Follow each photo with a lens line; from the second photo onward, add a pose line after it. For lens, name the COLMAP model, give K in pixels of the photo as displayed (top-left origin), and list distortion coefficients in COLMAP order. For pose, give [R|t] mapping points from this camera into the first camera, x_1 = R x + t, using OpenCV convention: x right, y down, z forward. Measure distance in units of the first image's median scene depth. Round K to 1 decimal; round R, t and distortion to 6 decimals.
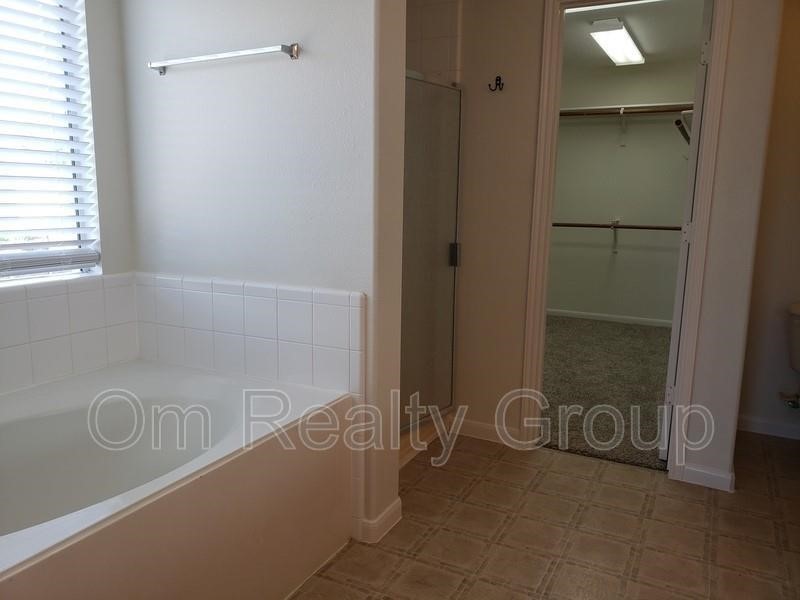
lens RADIAL K [[630.0, 0, 393.3], [0, 630.0, 299.6], [0, 0, 1]] dist [-0.007083, 0.006737]
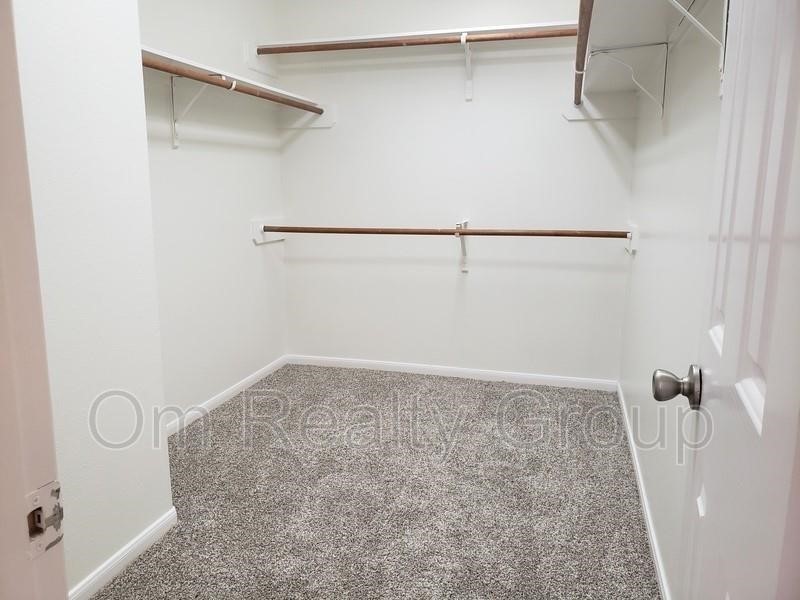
lens RADIAL K [[630.0, 0, 400.2], [0, 630.0, 303.3], [0, 0, 1]] dist [-0.007083, 0.006737]
pose [[0.975061, -0.051336, 0.215918, 0.299154], [0.046603, 0.998550, 0.026958, -0.125616], [-0.216989, -0.016223, 0.976039, 0.784810]]
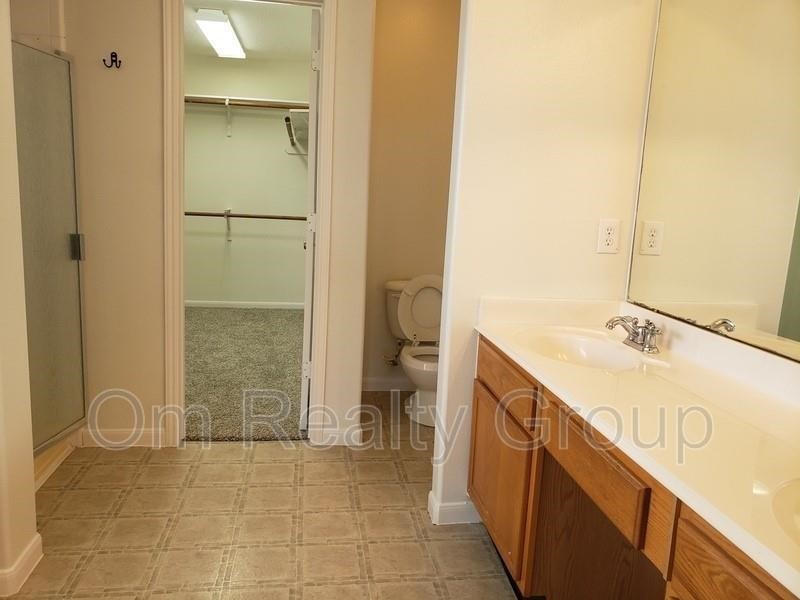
lens RADIAL K [[630.0, 0, 397.5], [0, 630.0, 296.6], [0, 0, 1]] dist [-0.007083, 0.006737]
pose [[0.809528, -0.072762, 0.582554, -0.058881], [0.064636, 0.997304, 0.034744, -0.003455], [-0.583512, 0.009528, 0.812049, 0.016044]]
